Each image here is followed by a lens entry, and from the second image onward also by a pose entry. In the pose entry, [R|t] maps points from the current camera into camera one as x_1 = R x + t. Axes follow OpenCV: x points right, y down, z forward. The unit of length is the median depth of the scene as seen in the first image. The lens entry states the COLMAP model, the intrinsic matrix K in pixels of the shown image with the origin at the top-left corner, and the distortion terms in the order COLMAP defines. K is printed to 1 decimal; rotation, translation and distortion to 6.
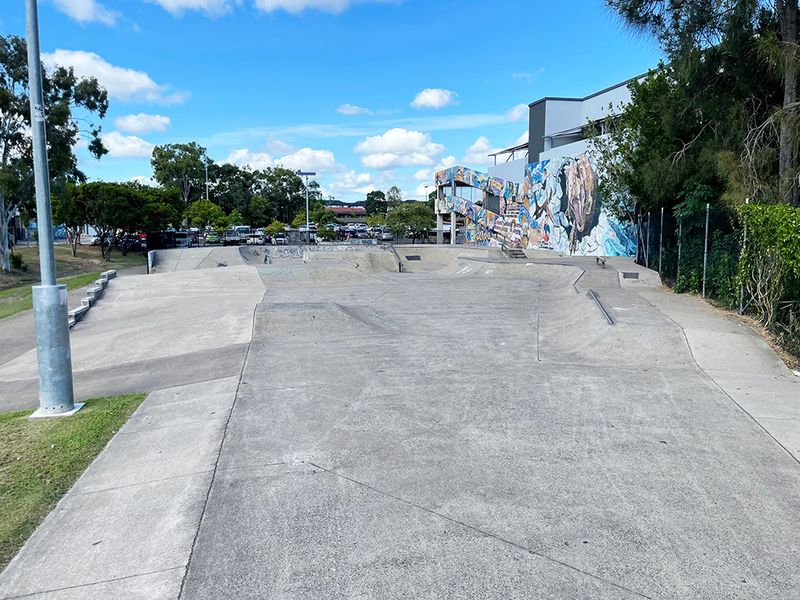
lens RADIAL K [[610.5, 0, 400.0], [0, 610.5, 300.0], [0, 0, 1]] dist [0.102904, -0.127969]
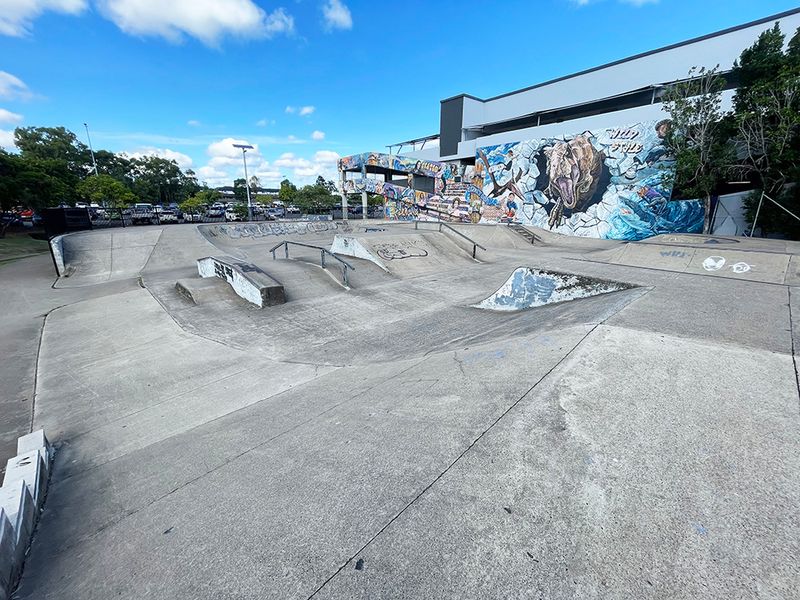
lens RADIAL K [[325.9, 0, 398.2], [0, 325.9, 298.4], [0, 0, 1]] dist [-0.006595, 0.004798]
pose [[0.898248, -0.114574, 0.424292, -0.214082], [0.047080, 0.984950, 0.166301, -0.052516], [-0.436960, -0.129404, 0.890124, 0.490928]]
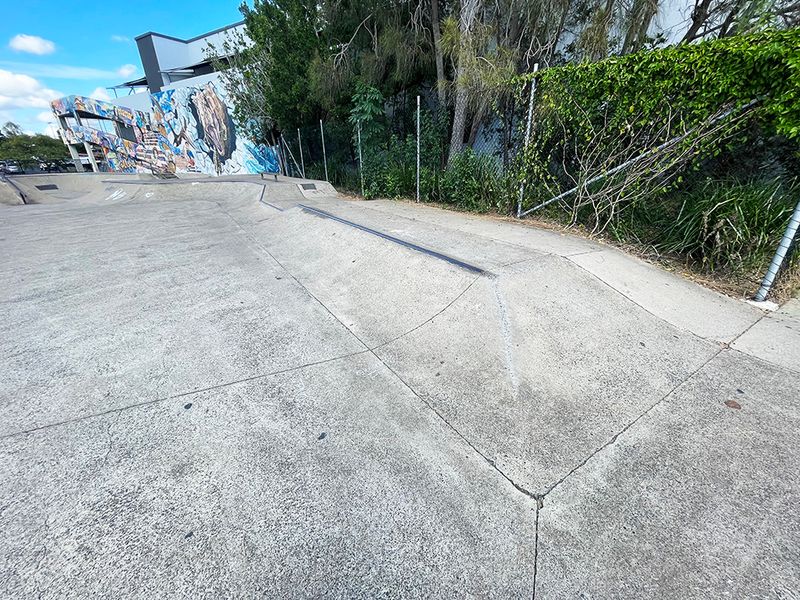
lens RADIAL K [[325.9, 0, 398.2], [0, 325.9, 298.4], [0, 0, 1]] dist [-0.006595, 0.004798]
pose [[0.700927, -0.293260, 0.650154, 0.023938], [0.100743, 0.943127, 0.316799, -0.008990], [-0.706082, -0.156554, 0.690607, 0.204519]]
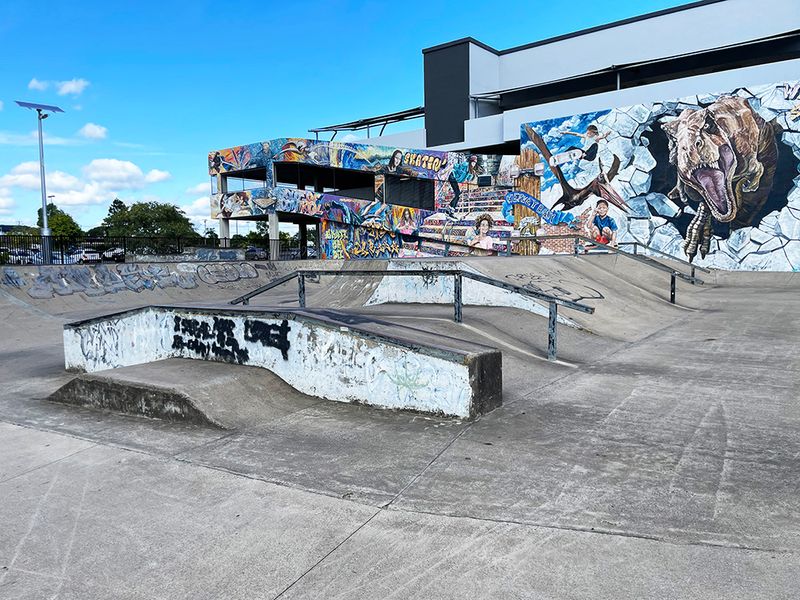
lens RADIAL K [[610.5, 0, 400.0], [0, 610.5, 300.0], [0, 0, 1]] dist [0.102904, -0.127969]
pose [[0.777836, -0.056097, 0.625959, -0.287032], [0.090979, 0.995568, -0.023833, -0.040507], [-0.621847, 0.075488, 0.779492, 0.606776]]
